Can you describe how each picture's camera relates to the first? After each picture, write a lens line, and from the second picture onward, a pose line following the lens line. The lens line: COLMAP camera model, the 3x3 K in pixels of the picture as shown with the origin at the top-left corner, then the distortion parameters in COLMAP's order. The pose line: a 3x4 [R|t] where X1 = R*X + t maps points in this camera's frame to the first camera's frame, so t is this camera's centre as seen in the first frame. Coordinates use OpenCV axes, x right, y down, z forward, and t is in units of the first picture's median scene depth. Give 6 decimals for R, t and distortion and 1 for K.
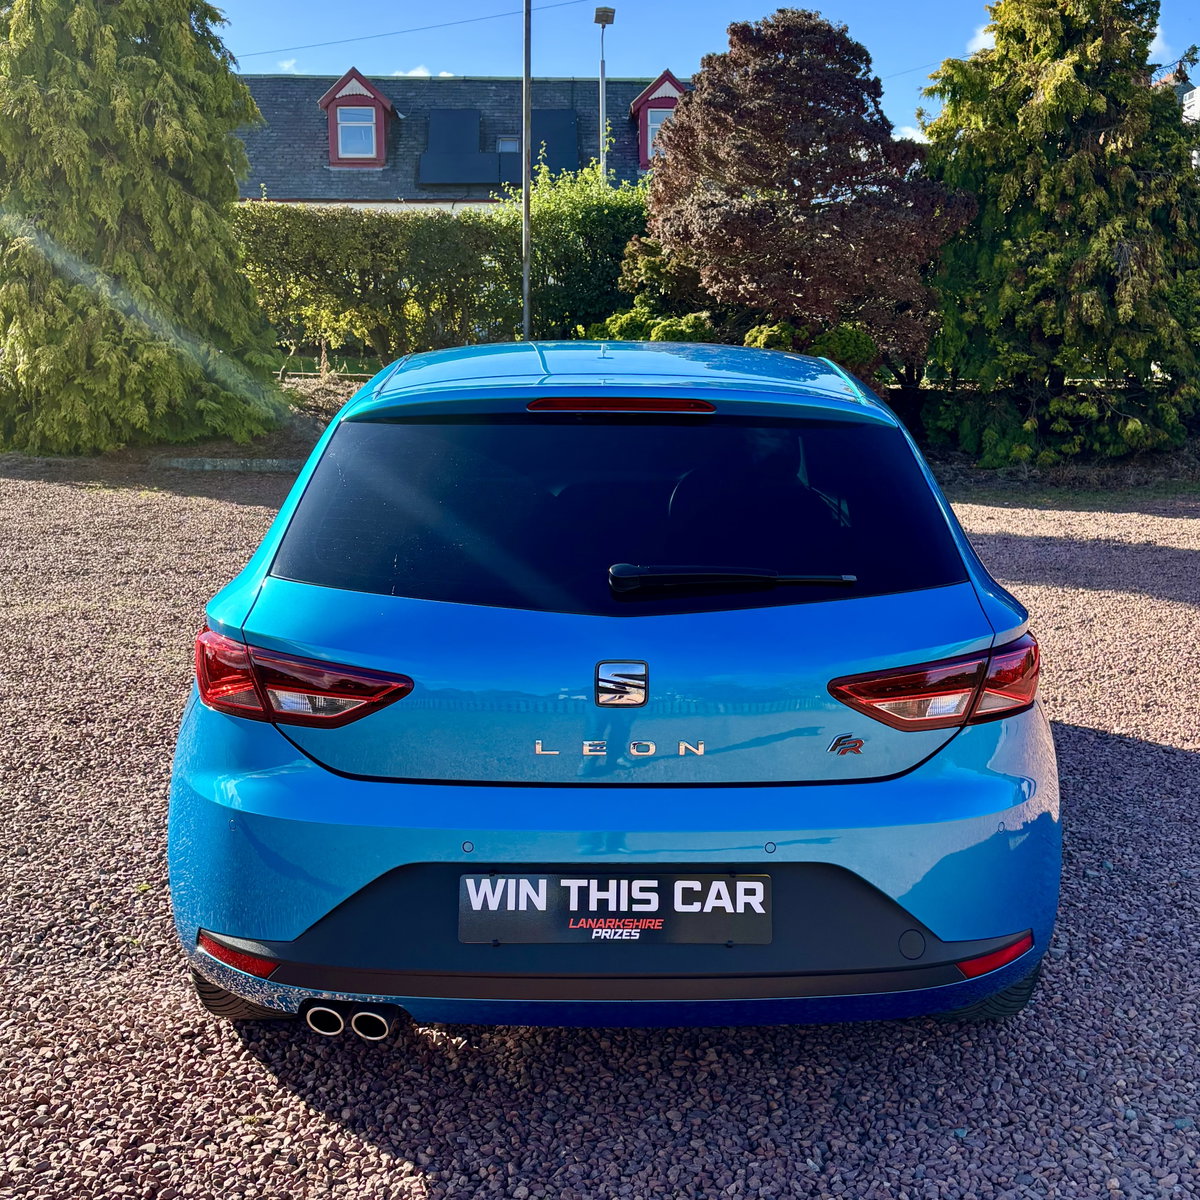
lens RADIAL K [[1507.2, 0, 600.0], [0, 1507.2, 600.0], [0, 0, 1]] dist [0.011408, 0.014039]
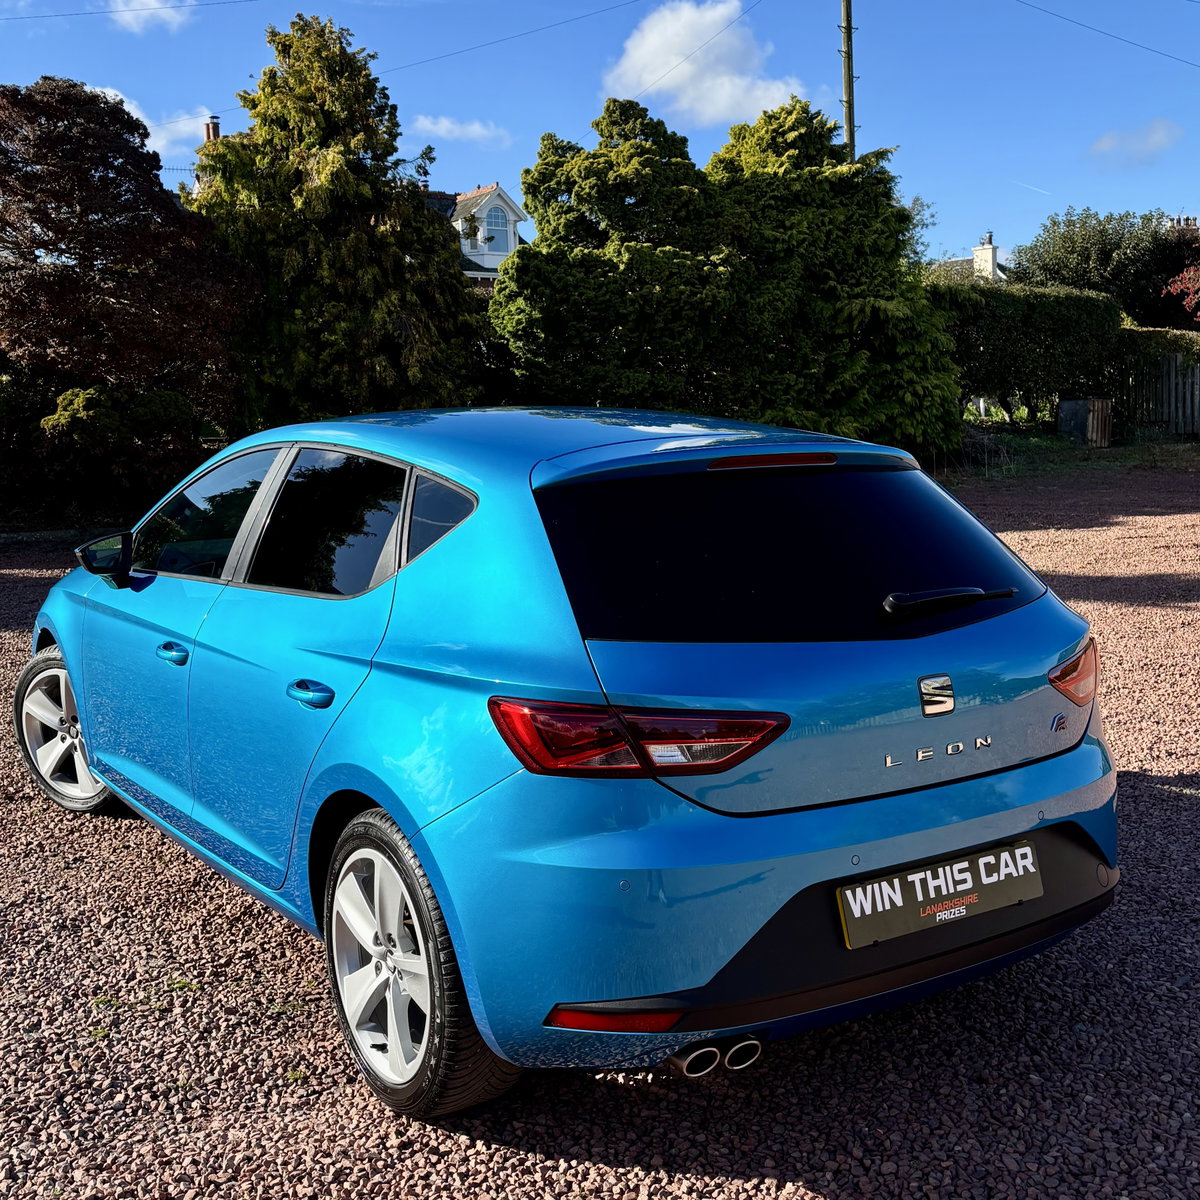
lens RADIAL K [[1435.5, 0, 600.0], [0, 1435.5, 600.0], [0, 0, 1]] dist [0.005958, -0.224720]
pose [[0.842595, -0.082619, 0.532172, -0.125640], [0.100162, 0.994963, -0.004122, -0.006089], [-0.529151, 0.056777, 0.846626, 0.033741]]
